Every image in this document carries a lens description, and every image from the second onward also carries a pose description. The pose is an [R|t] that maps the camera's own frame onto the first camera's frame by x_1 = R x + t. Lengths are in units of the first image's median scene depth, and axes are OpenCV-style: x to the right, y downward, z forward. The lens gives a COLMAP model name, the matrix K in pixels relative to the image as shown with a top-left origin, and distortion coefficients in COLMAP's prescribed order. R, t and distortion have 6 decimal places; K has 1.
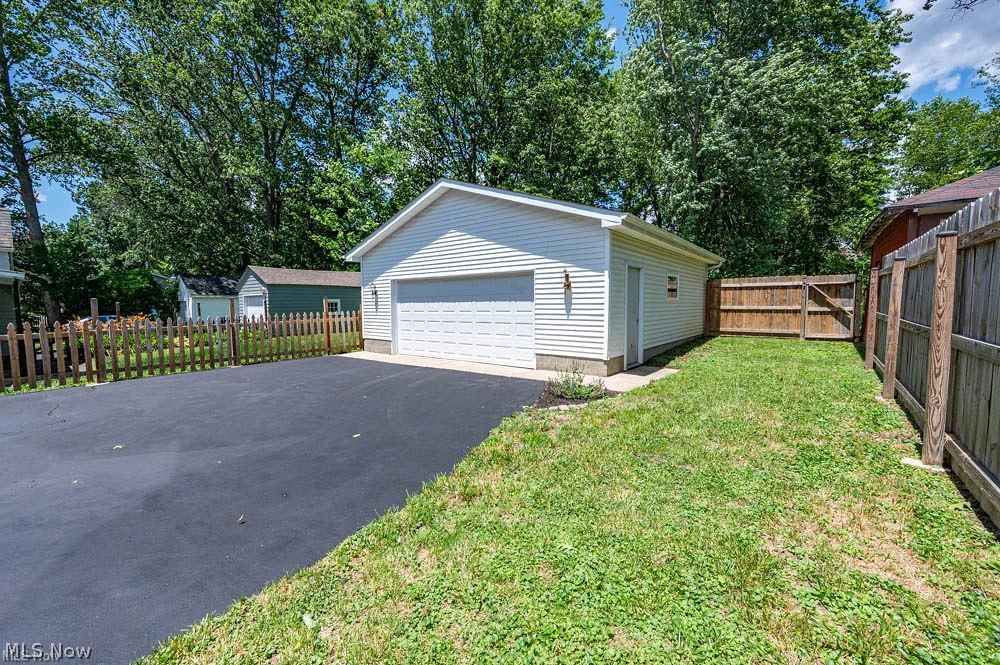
lens RADIAL K [[400.4, 0, 491.1], [0, 400.4, 336.0], [0, 0, 1]] dist [-0.004312, 0.001275]
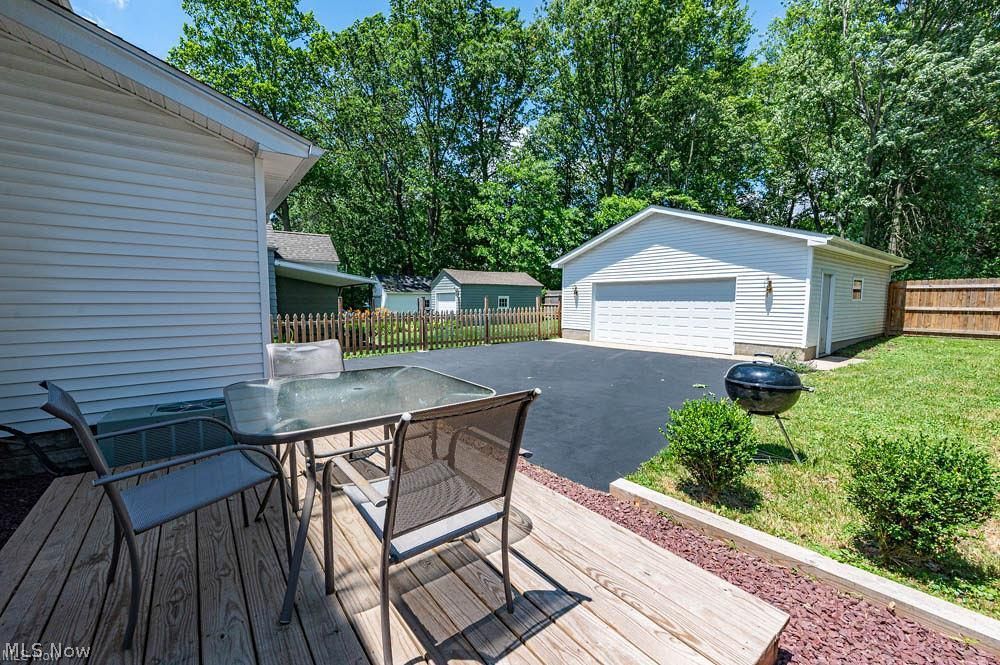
lens RADIAL K [[400.4, 0, 495.4], [0, 400.4, 335.4], [0, 0, 1]] dist [-0.004312, 0.001275]
pose [[0.968329, 0.031887, -0.247631, -0.218674], [-0.029630, 0.999479, 0.012837, 0.019825], [0.247911, -0.005094, 0.968769, -0.298451]]
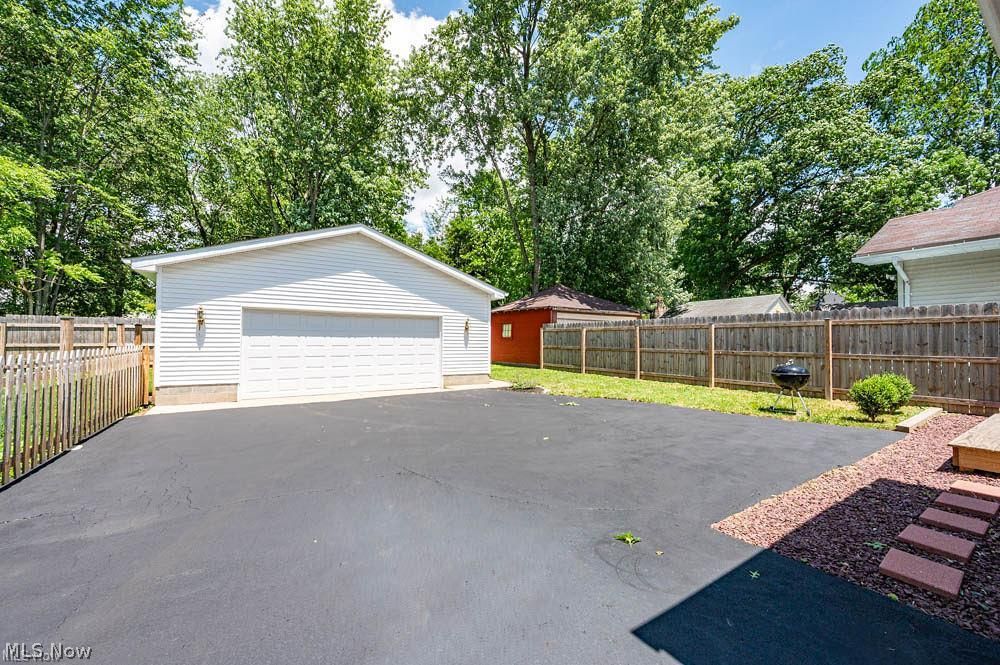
lens RADIAL K [[400.4, 0, 498.0], [0, 400.4, 332.5], [0, 0, 1]] dist [-0.004312, 0.001275]
pose [[0.312085, 0.026836, 0.949675, -0.814721], [0.059265, 0.997104, -0.047652, -0.019146], [-0.948204, 0.071154, 0.309590, 0.259991]]
